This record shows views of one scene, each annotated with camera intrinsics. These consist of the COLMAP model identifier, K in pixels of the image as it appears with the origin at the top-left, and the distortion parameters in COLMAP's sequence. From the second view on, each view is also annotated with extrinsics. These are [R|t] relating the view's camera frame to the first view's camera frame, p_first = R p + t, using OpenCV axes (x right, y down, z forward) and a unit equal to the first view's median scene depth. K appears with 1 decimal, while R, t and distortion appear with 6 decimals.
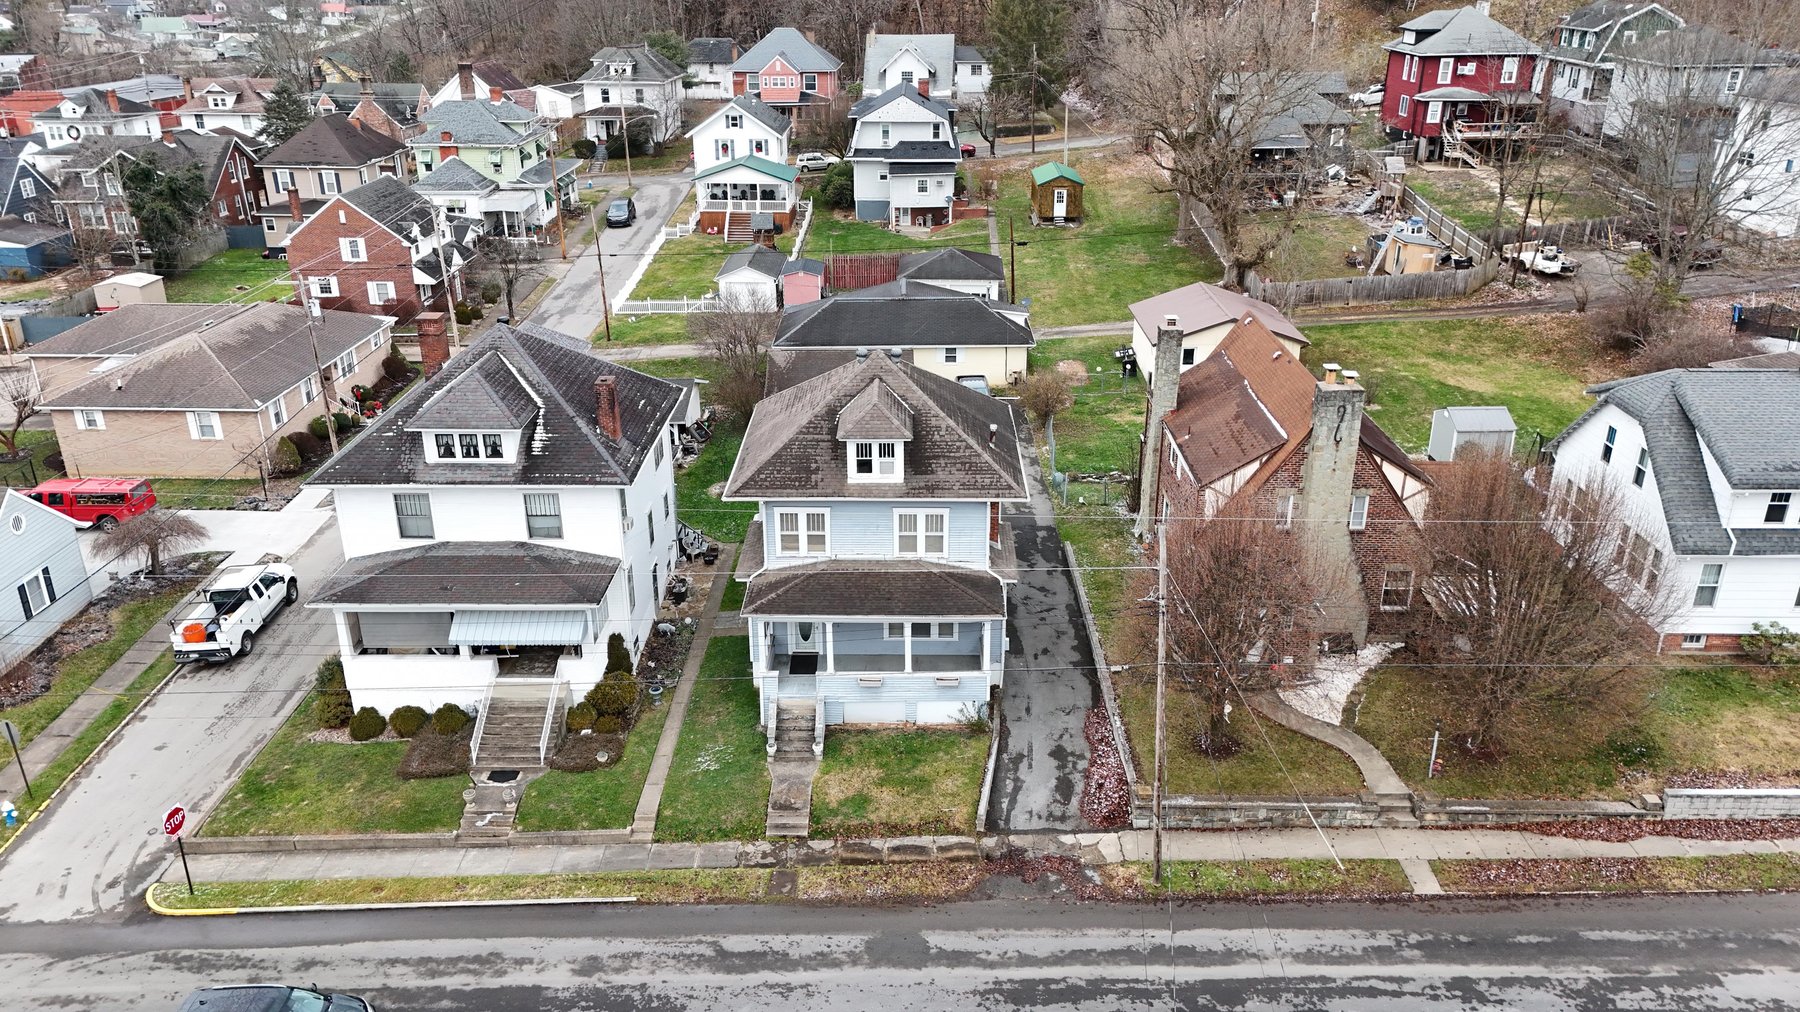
lens RADIAL K [[1313.7, 0, 900.0], [0, 1313.7, 506.0], [0, 0, 1]] dist [0.119384, -0.151610]
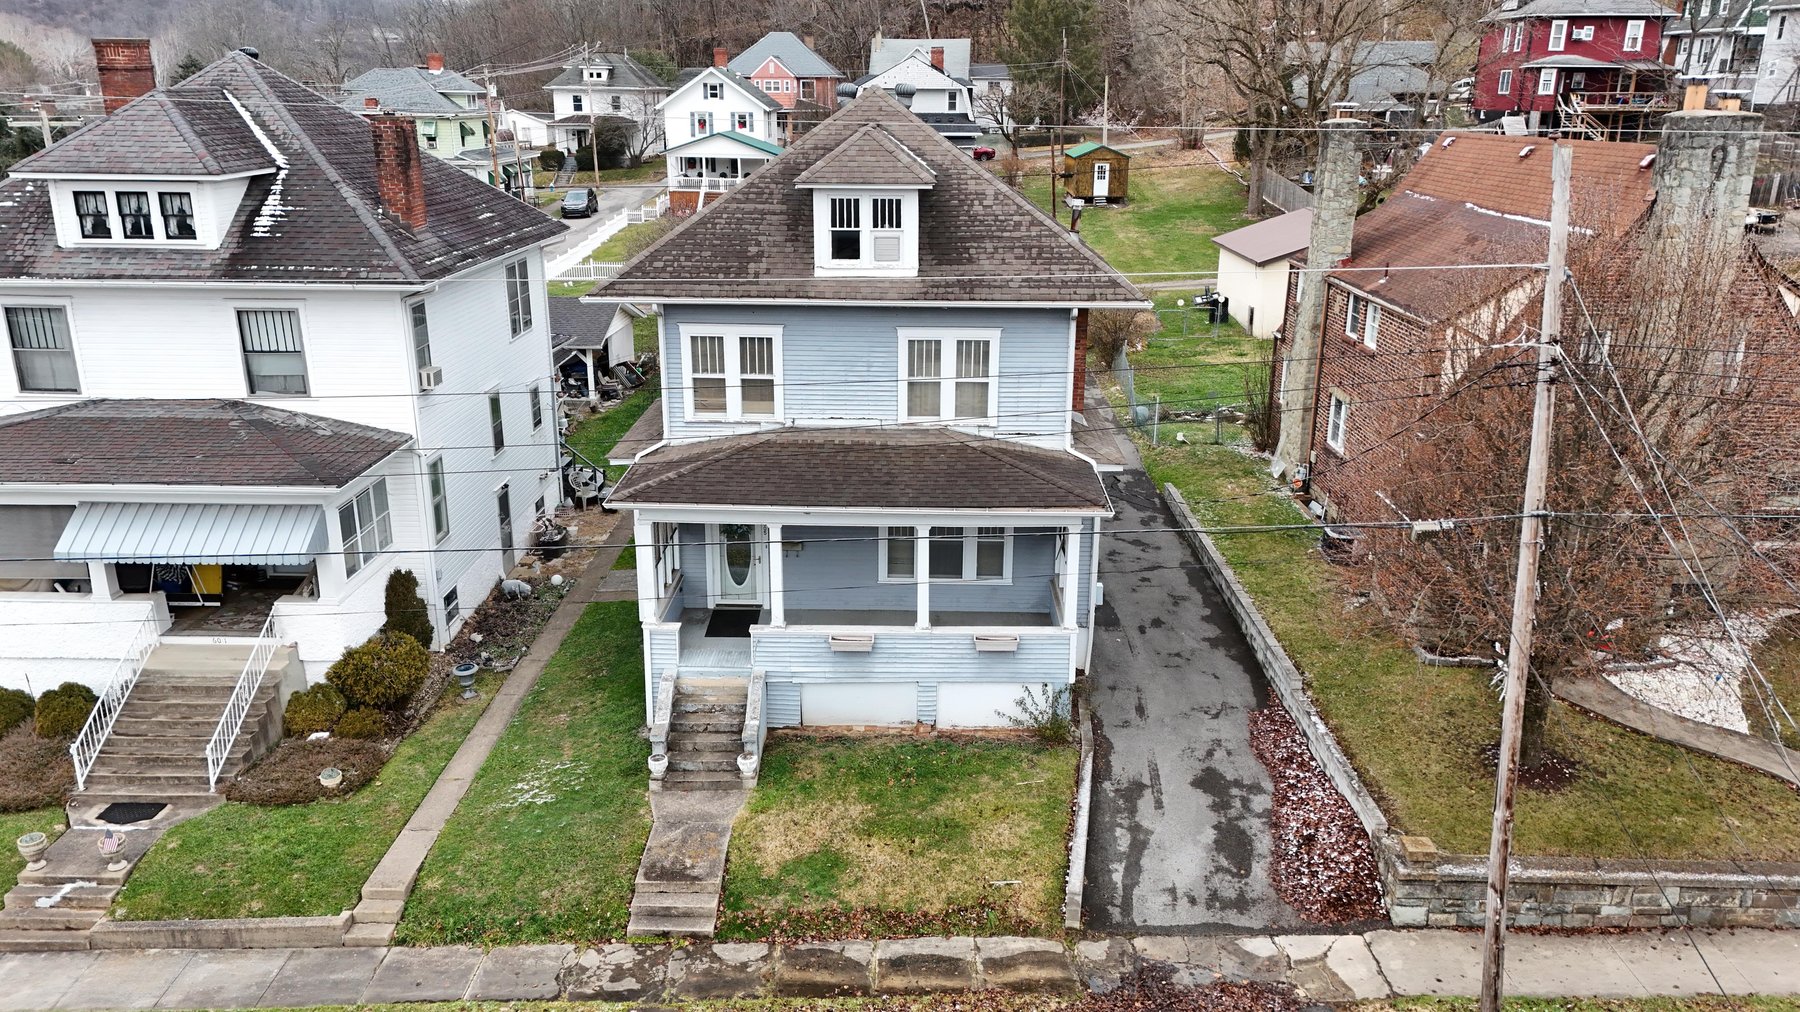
lens RADIAL K [[1319.5, 0, 900.0], [0, 1319.5, 506.0], [0, 0, 1]] dist [0.064211, -0.040334]
pose [[0.999943, 0.010315, -0.002904, -0.001944], [-0.010535, 0.995833, -0.090581, 0.124463], [0.001957, 0.090607, 0.995885, 0.457062]]
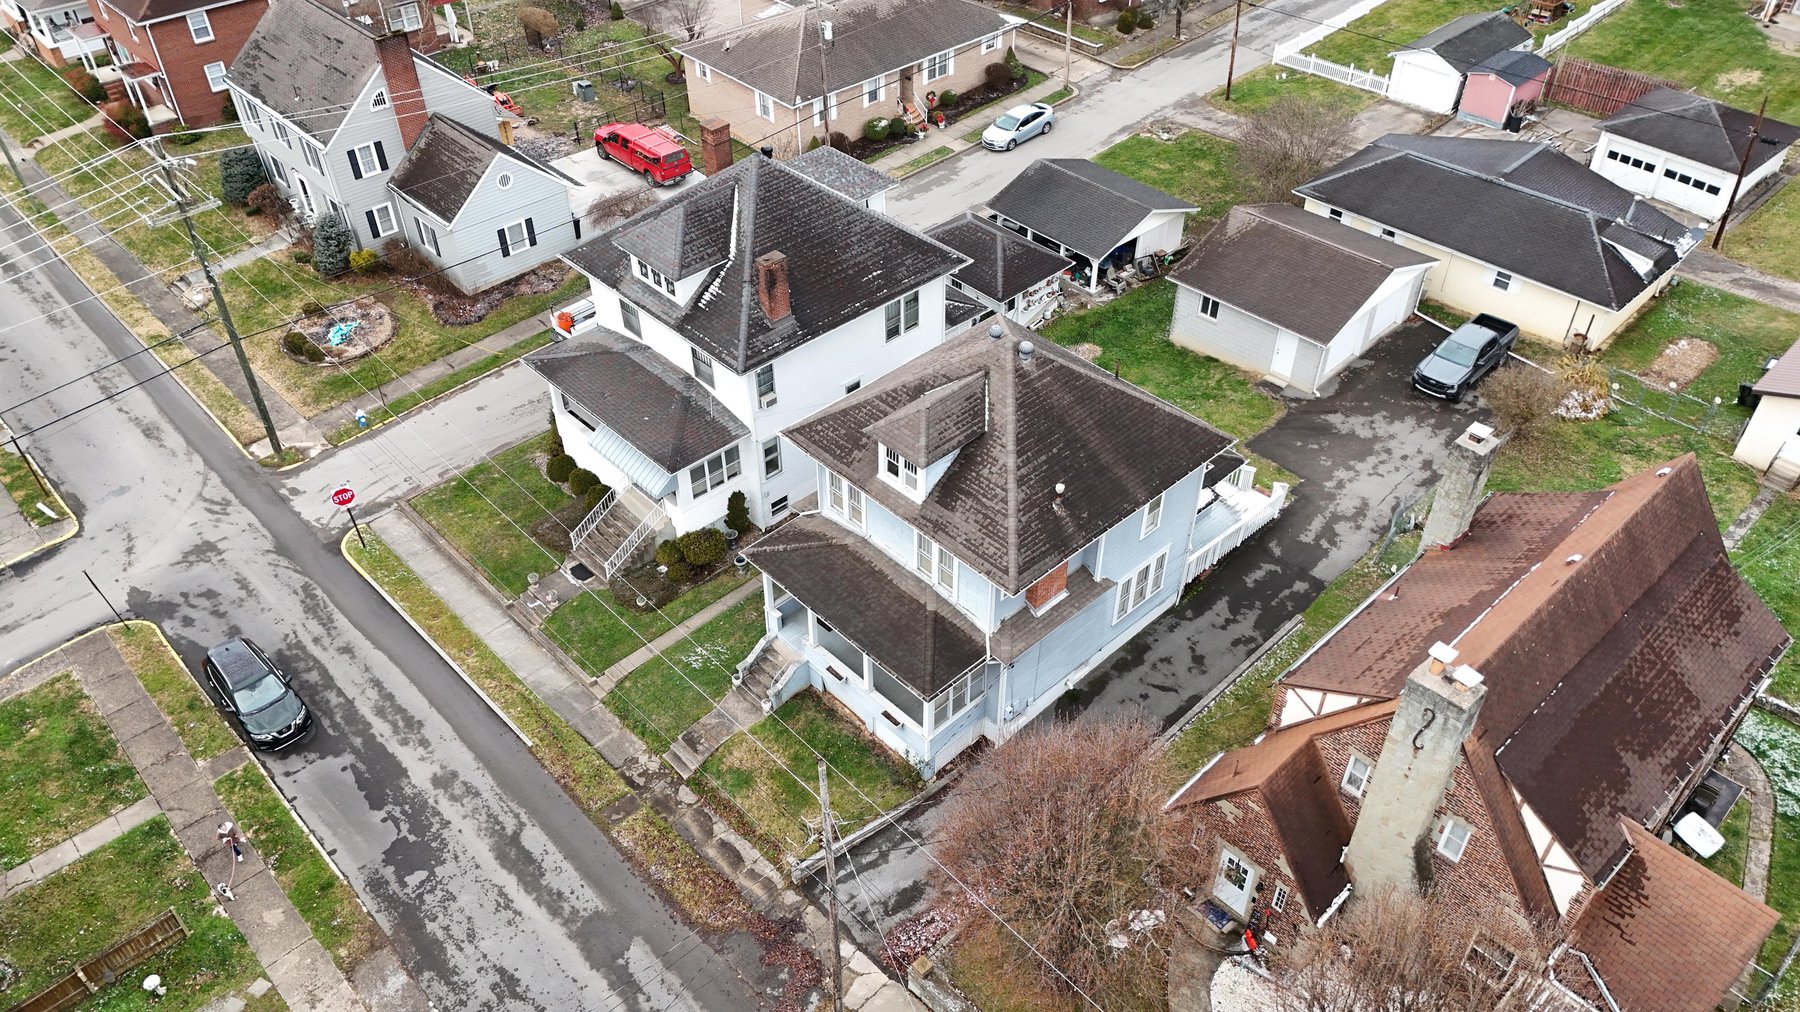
lens RADIAL K [[1313.7, 0, 900.0], [0, 1313.7, 506.0], [0, 0, 1]] dist [0.119384, -0.151610]
pose [[0.695622, 0.464456, -0.548079, 0.461228], [-0.272727, 0.876524, 0.396643, -0.352040], [0.664627, -0.126438, 0.736399, 0.346143]]
